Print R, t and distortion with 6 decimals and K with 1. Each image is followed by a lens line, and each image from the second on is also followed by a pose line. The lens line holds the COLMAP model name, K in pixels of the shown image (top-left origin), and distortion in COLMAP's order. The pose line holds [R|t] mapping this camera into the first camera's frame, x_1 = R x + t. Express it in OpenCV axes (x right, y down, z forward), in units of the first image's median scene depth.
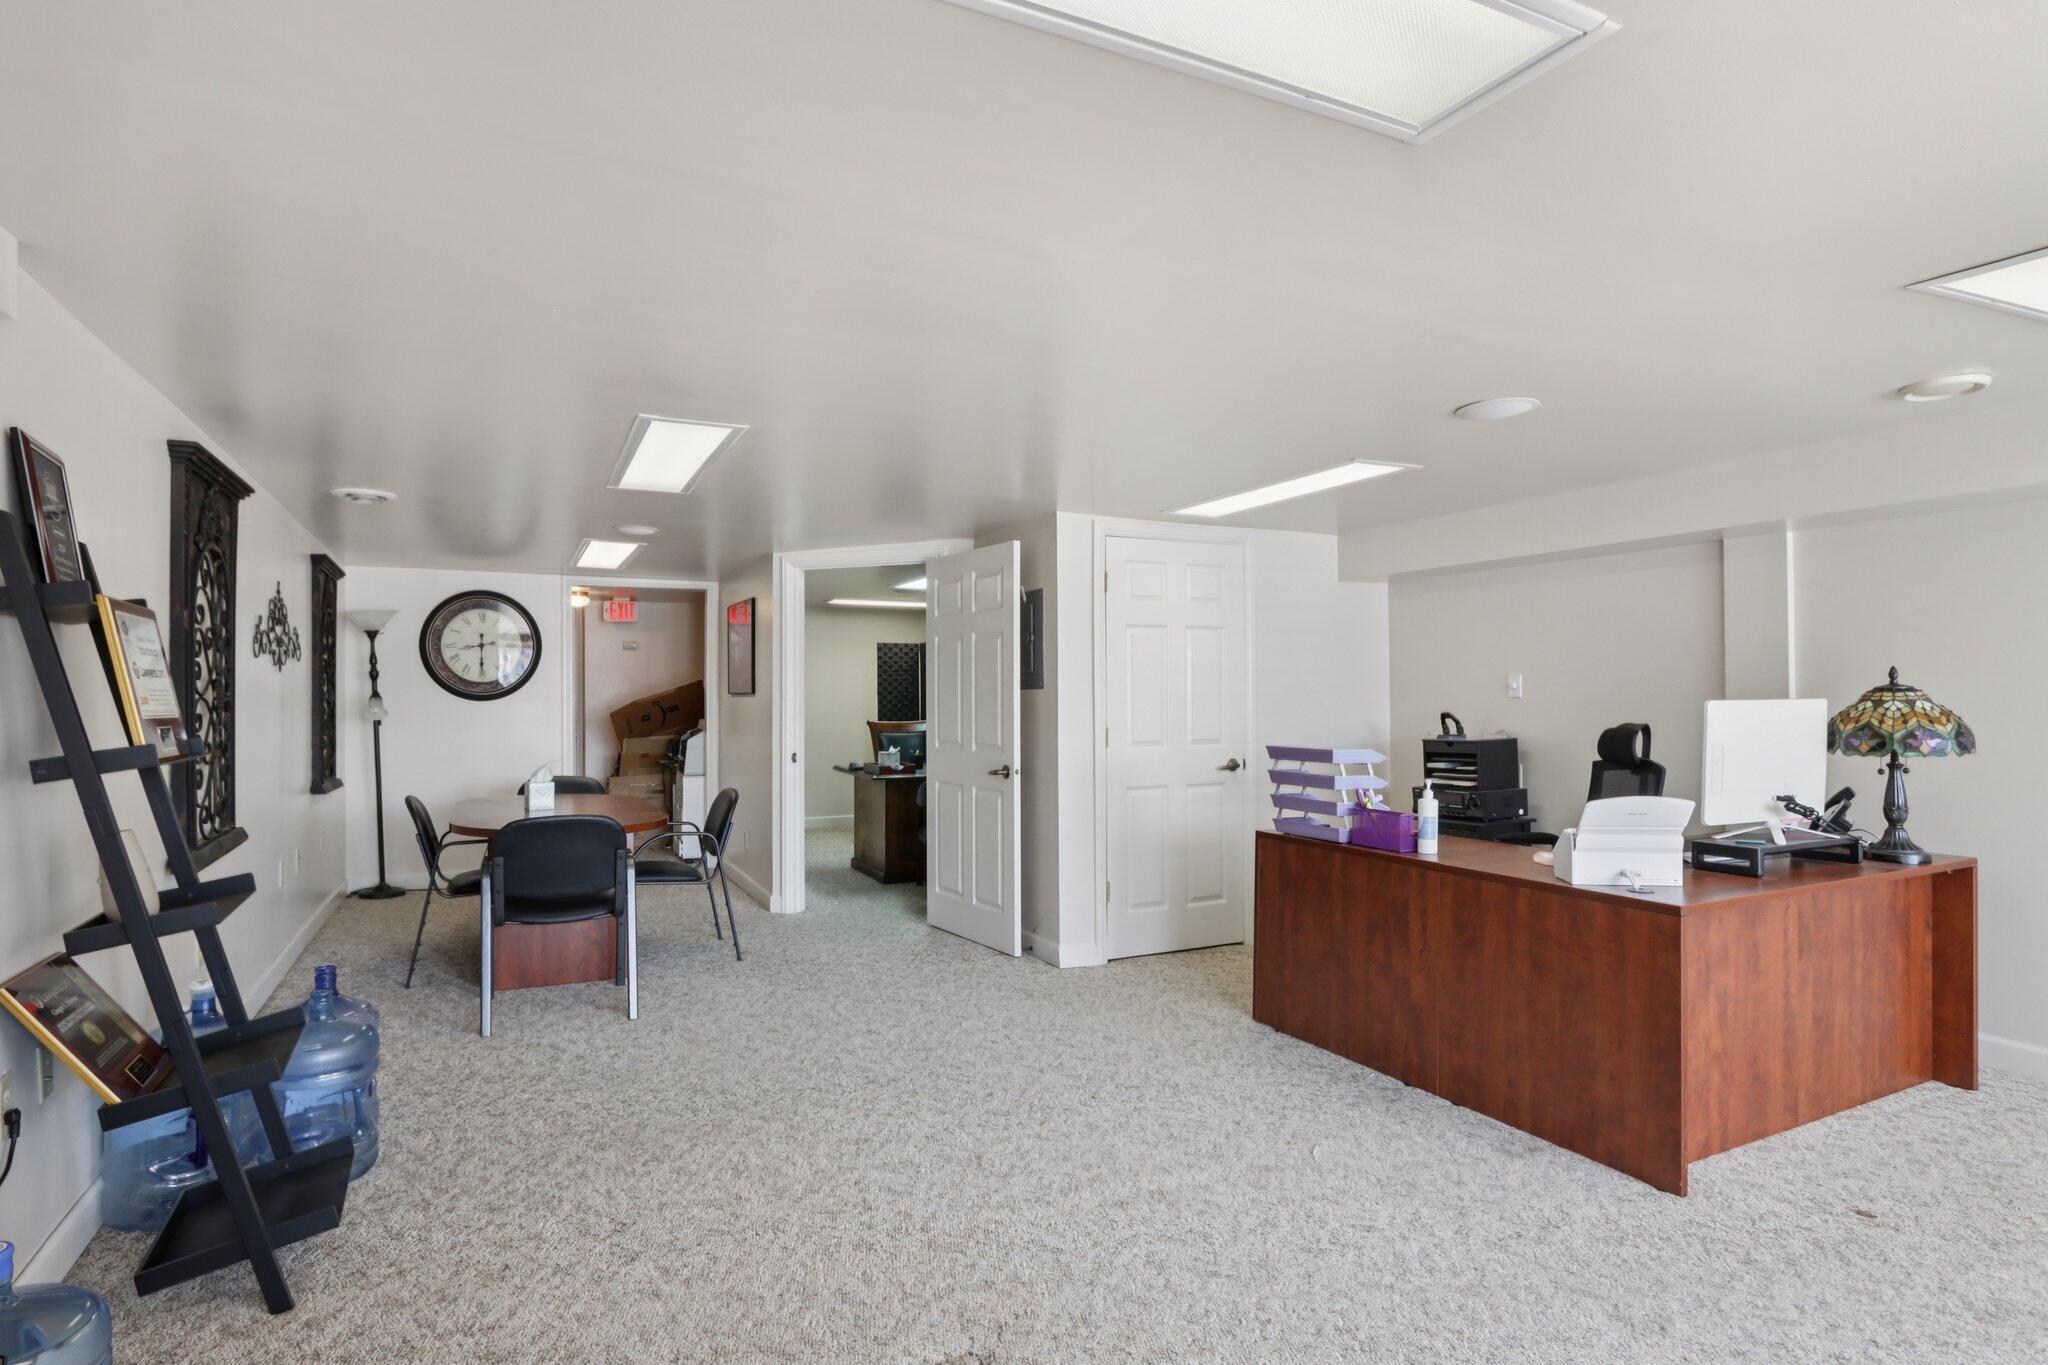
lens RADIAL K [[1060.4, 0, 1027.2], [0, 1060.4, 693.4], [0, 0, 1]] dist [-0.000963, -0.000426]
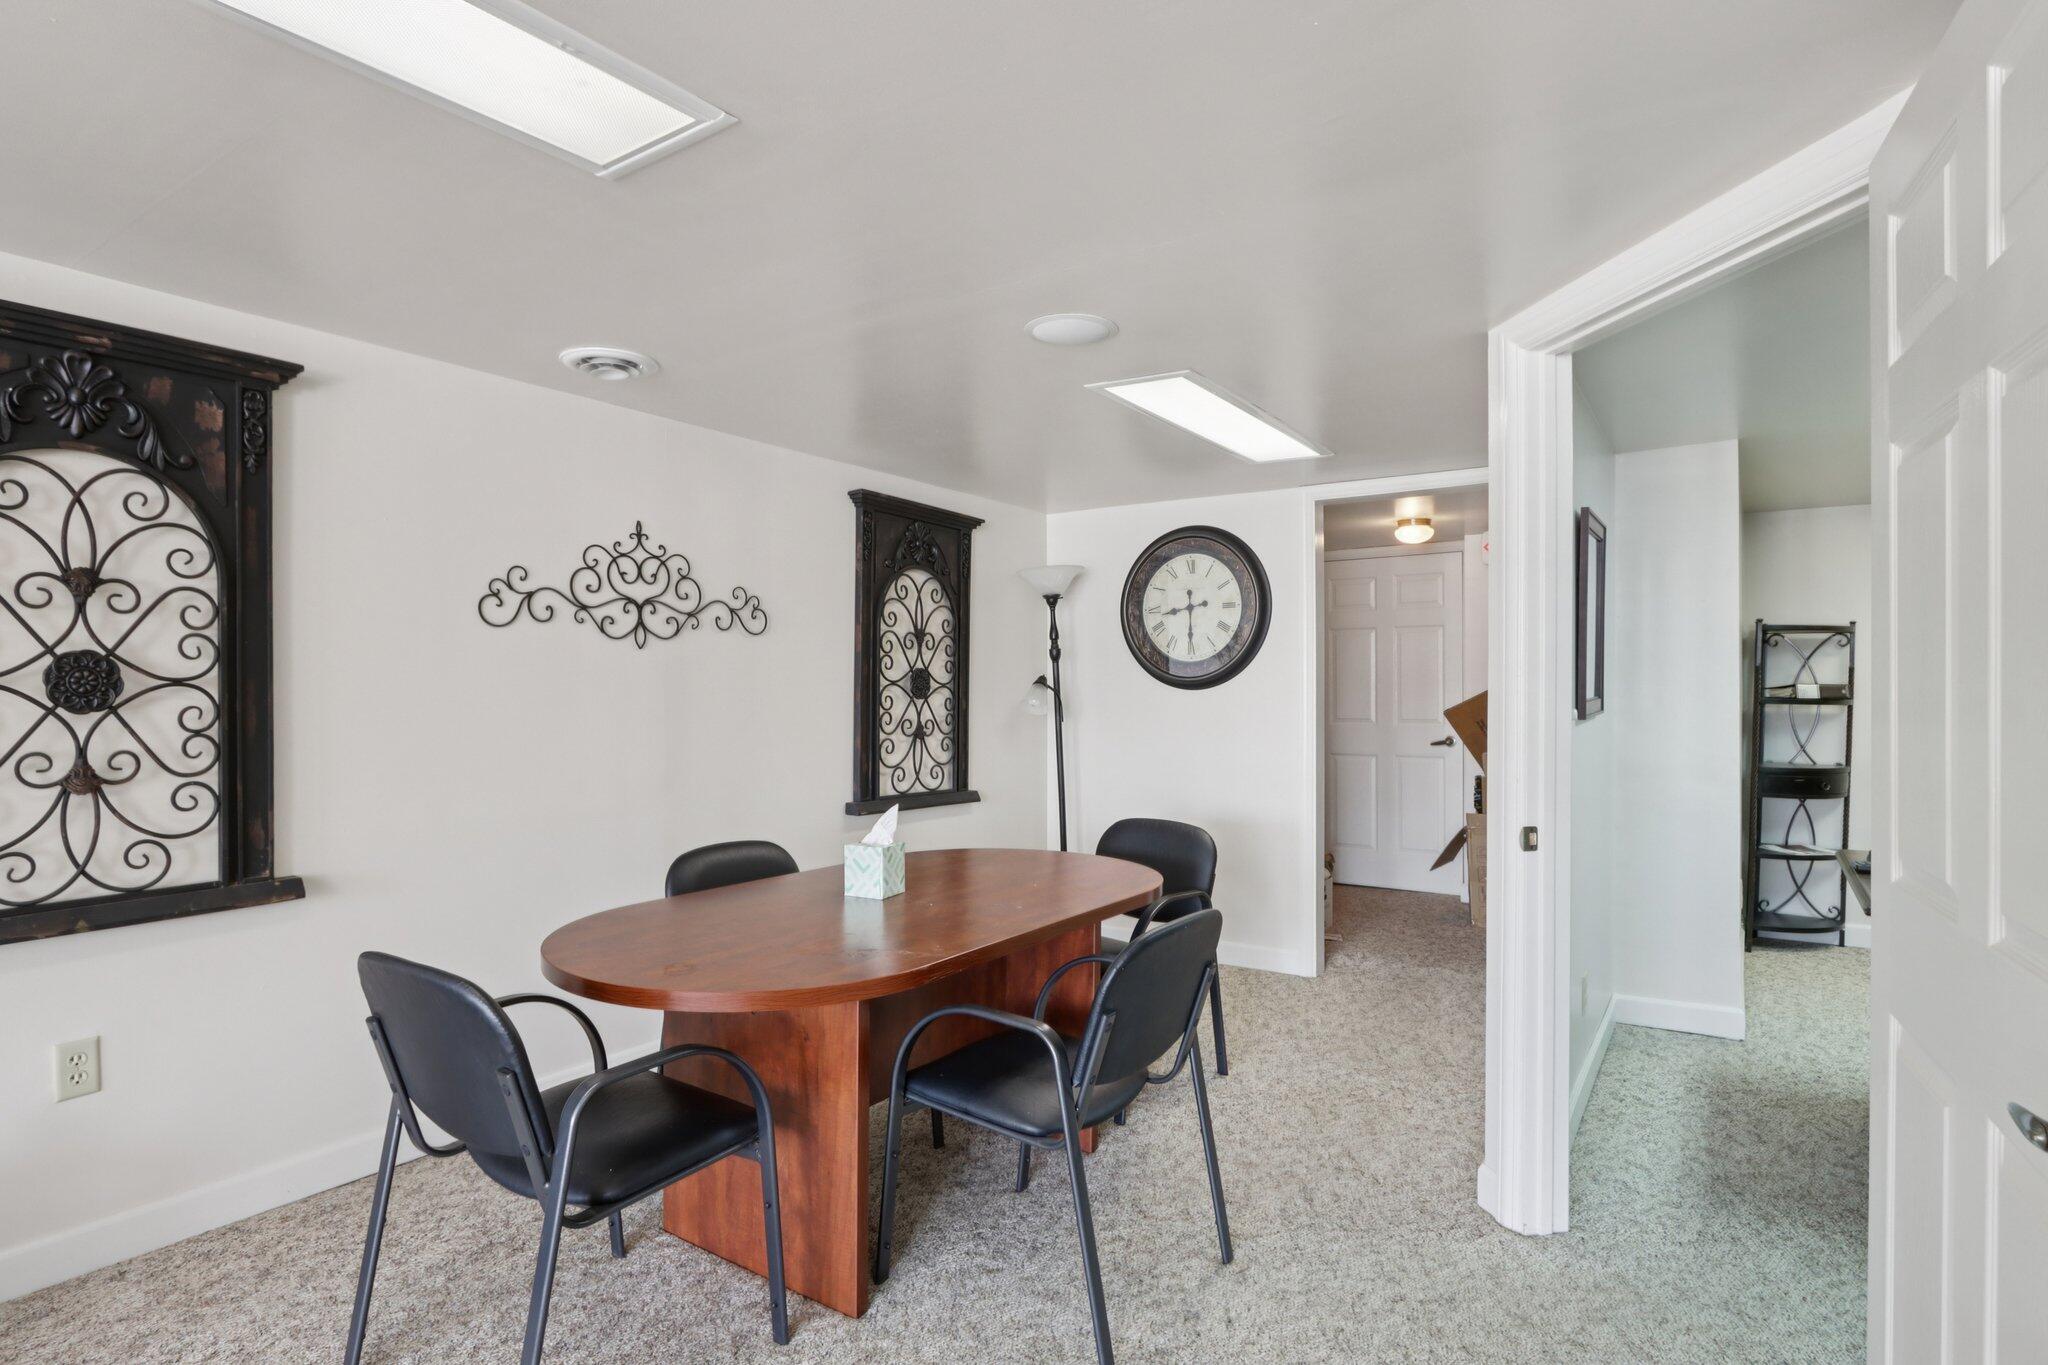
lens RADIAL K [[1060.4, 0, 1027.2], [0, 1060.4, 693.4], [0, 0, 1]] dist [-0.000963, -0.000426]
pose [[0.486349, 0.006475, -0.873741, 0.026639], [0.001093, 0.999967, 0.008019, 0.004060], [0.873764, -0.004855, 0.486326, 0.581777]]
